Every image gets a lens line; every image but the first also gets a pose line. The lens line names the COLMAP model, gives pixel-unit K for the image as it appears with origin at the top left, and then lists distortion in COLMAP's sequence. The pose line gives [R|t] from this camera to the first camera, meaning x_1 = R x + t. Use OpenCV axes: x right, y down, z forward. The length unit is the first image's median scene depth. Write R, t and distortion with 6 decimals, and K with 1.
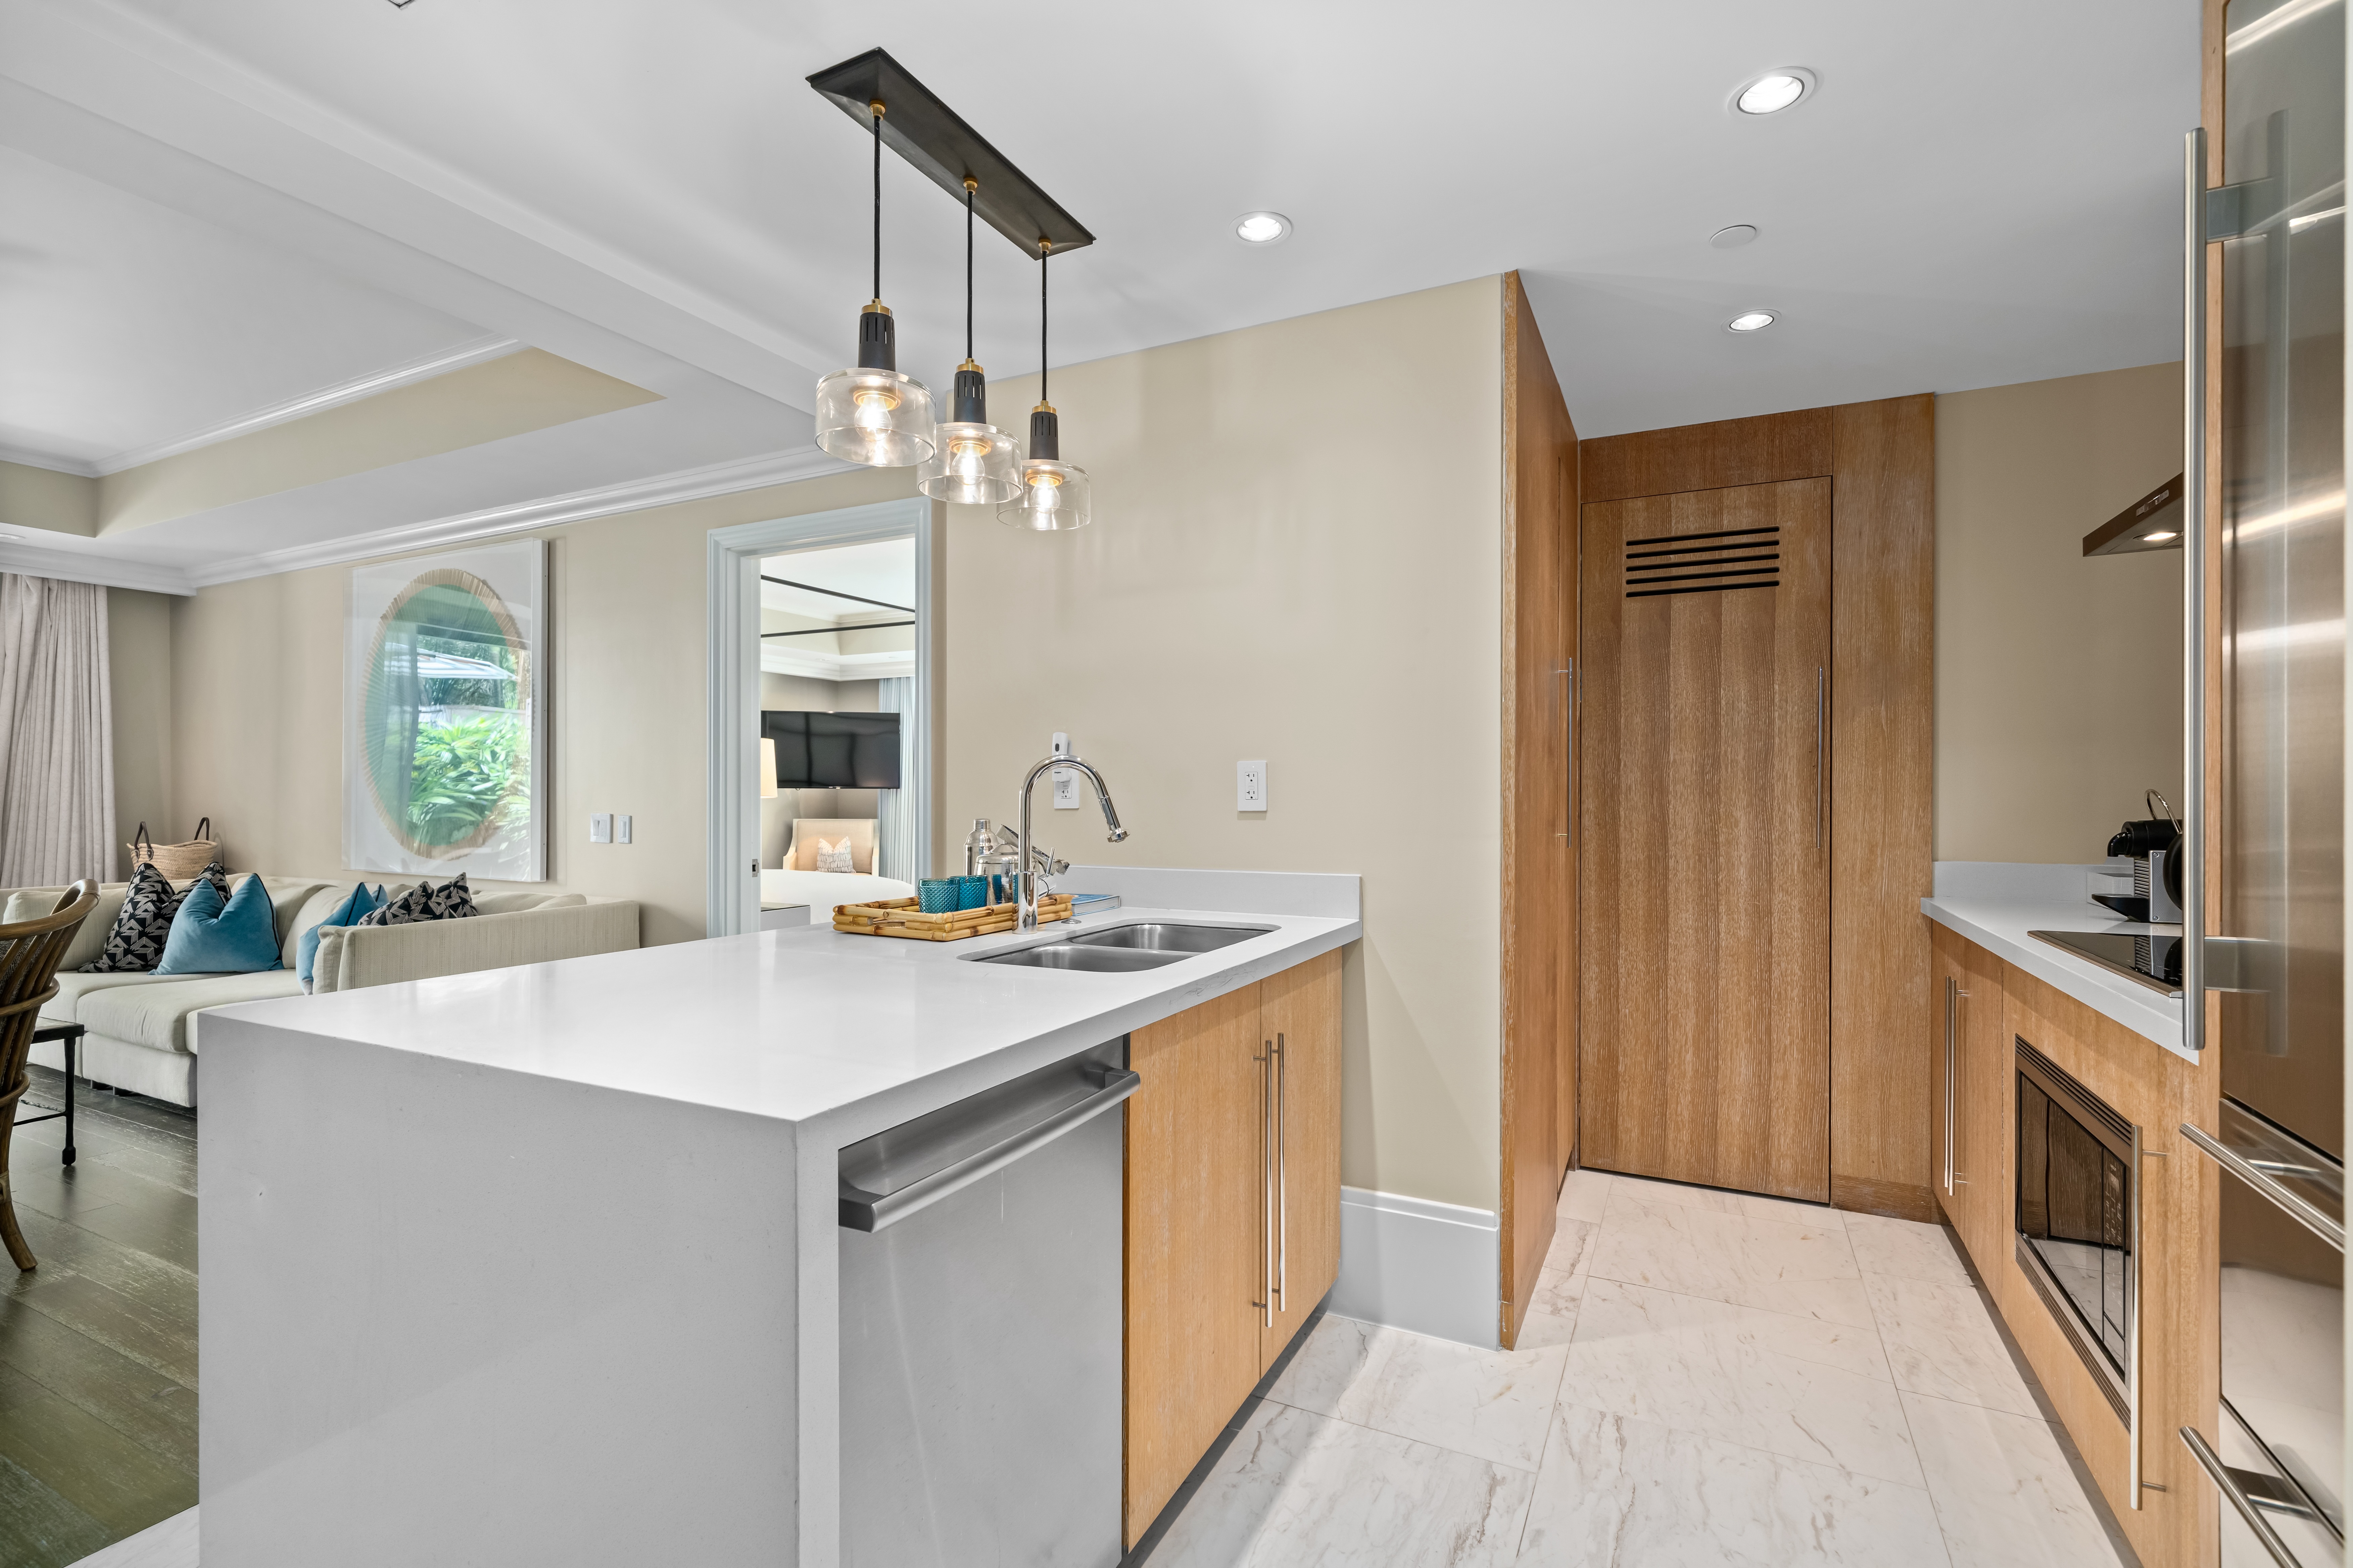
lens RADIAL K [[1068.3, 0, 1177.2], [0, 1068.3, 790.3], [0, 0, 1]] dist [0.001718, 0.000398]
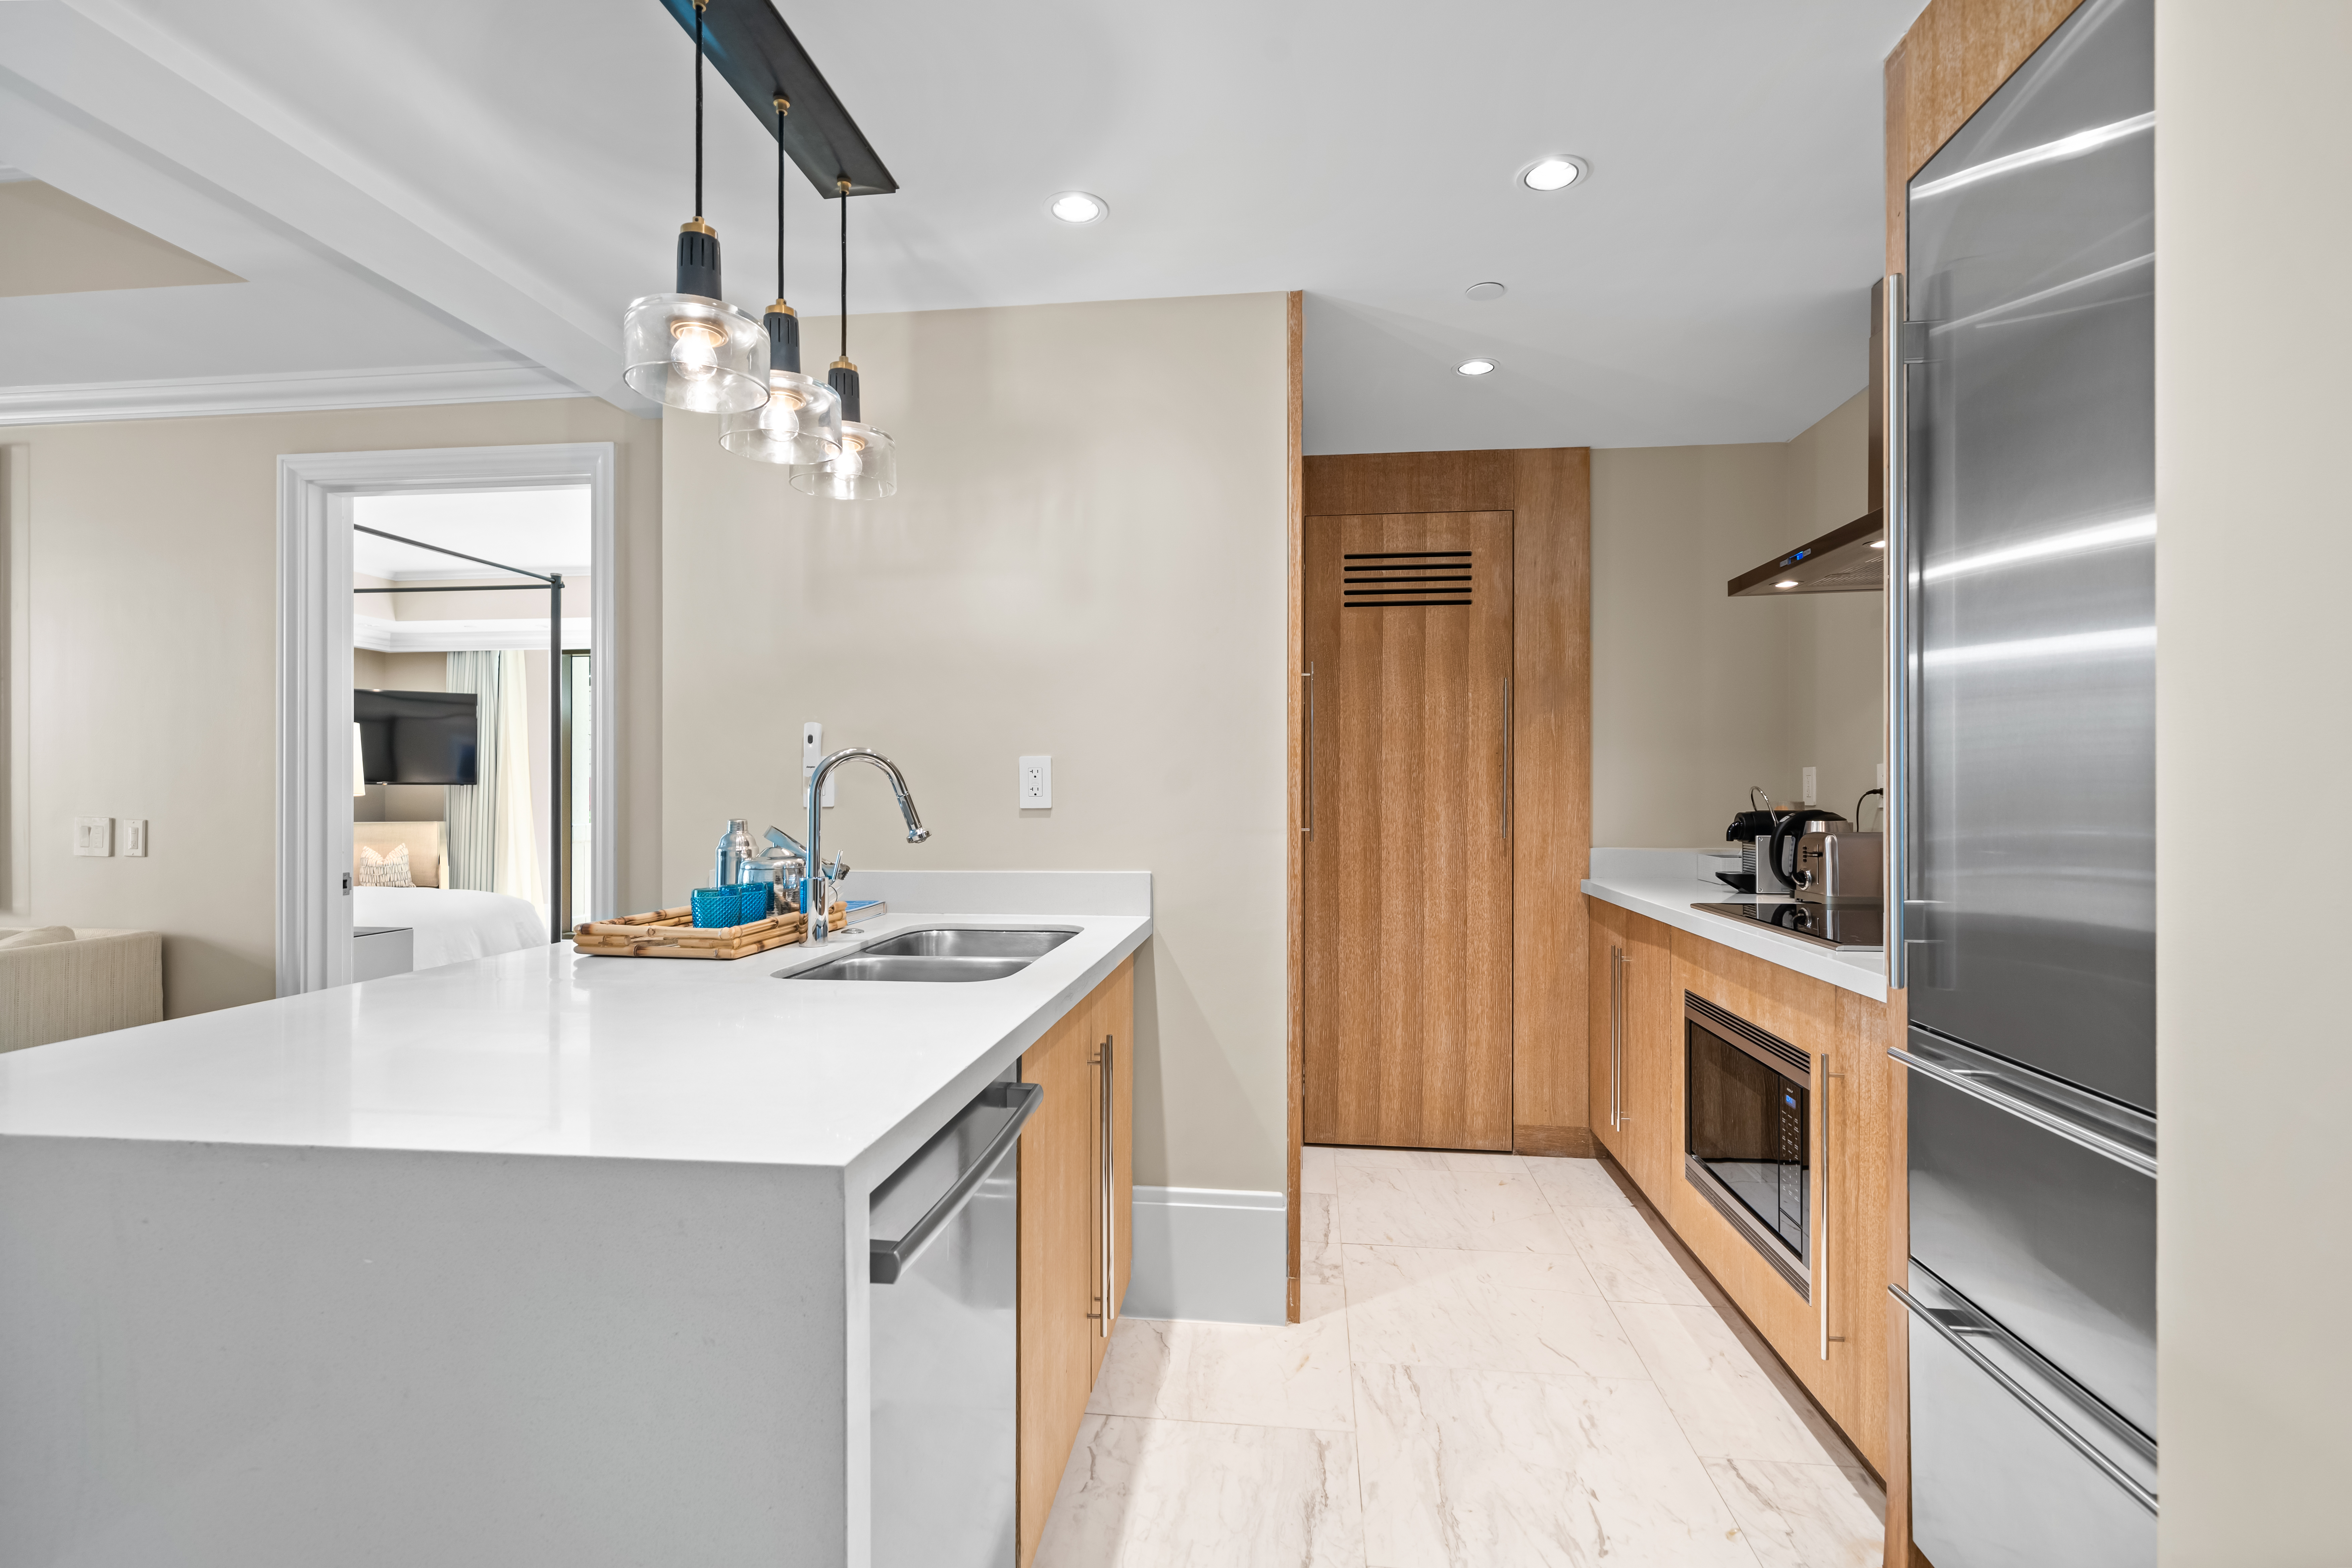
lens RADIAL K [[1103.6, 0, 1176.0], [0, 1103.6, 784.0], [0, 0, 1]] dist [0.001727, 0.000176]
pose [[0.940944, 0.001344, 0.338558, -0.126331], [-0.000448, 0.999996, -0.002725, 0.000071], [-0.338561, 0.002413, 0.940941, 0.018260]]
